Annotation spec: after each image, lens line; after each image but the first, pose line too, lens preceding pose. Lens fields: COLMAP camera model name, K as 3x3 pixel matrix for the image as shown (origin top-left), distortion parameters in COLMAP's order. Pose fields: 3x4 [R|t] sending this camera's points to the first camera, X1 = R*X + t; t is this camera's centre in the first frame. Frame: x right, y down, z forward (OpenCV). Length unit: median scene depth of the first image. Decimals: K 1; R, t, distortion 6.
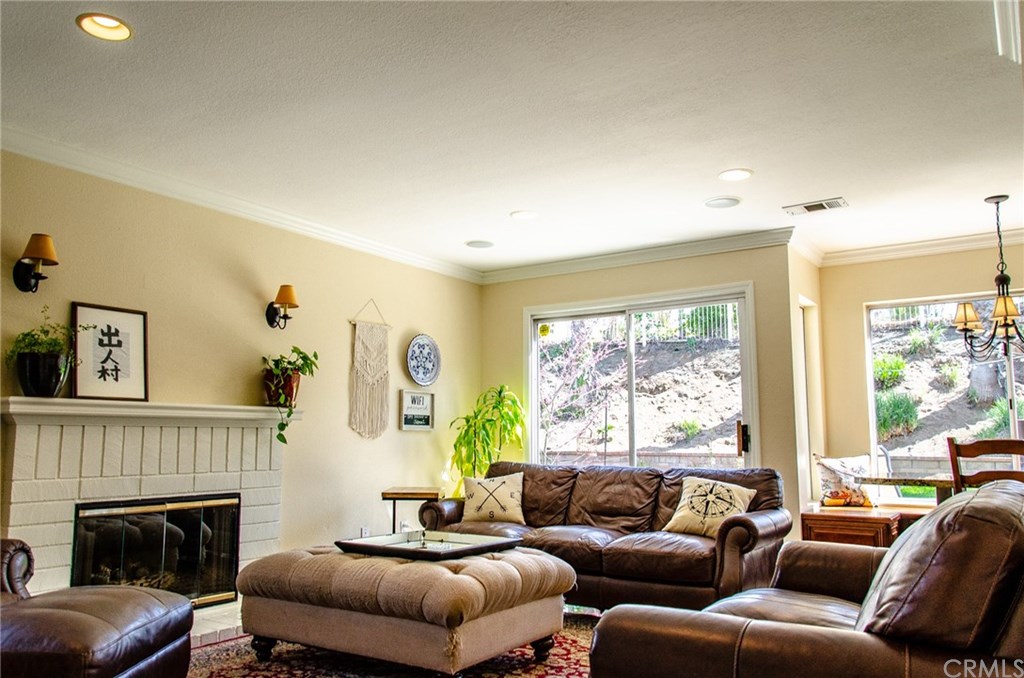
lens RADIAL K [[778.4, 0, 511.4], [0, 778.4, 340.1], [0, 0, 1]] dist [0.011007, 0.001947]
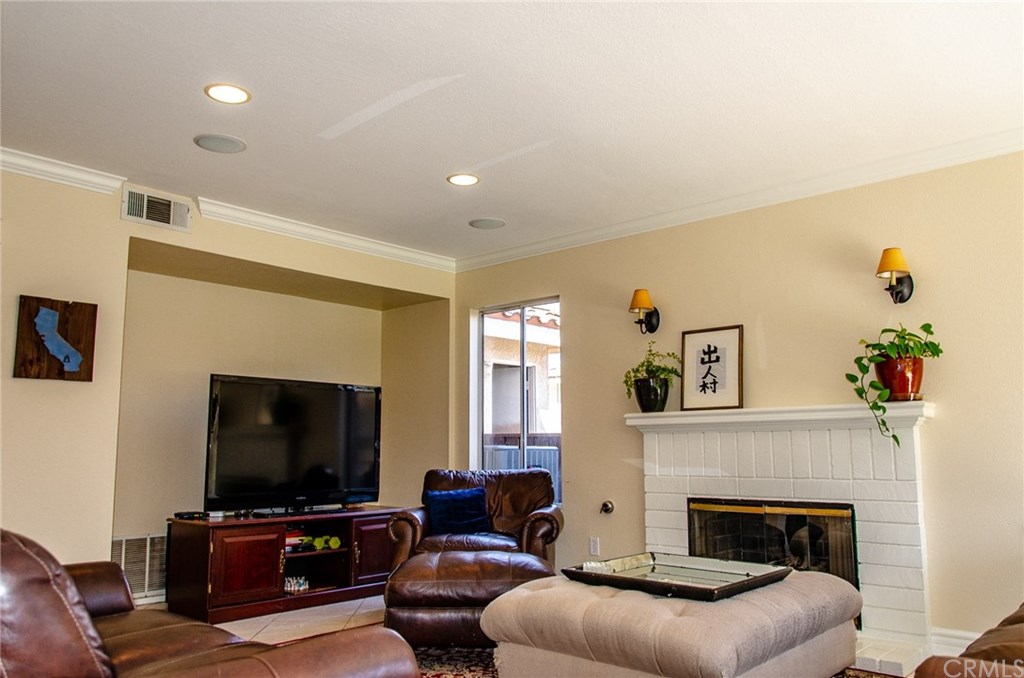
lens RADIAL K [[778.4, 0, 511.5], [0, 778.4, 342.8], [0, 0, 1]] dist [0.011007, 0.001947]
pose [[-0.140867, -0.133696, -0.980960, 0.653789], [0.134615, 0.979051, -0.152767, 0.114691], [0.980834, -0.153572, -0.119919, 0.856773]]
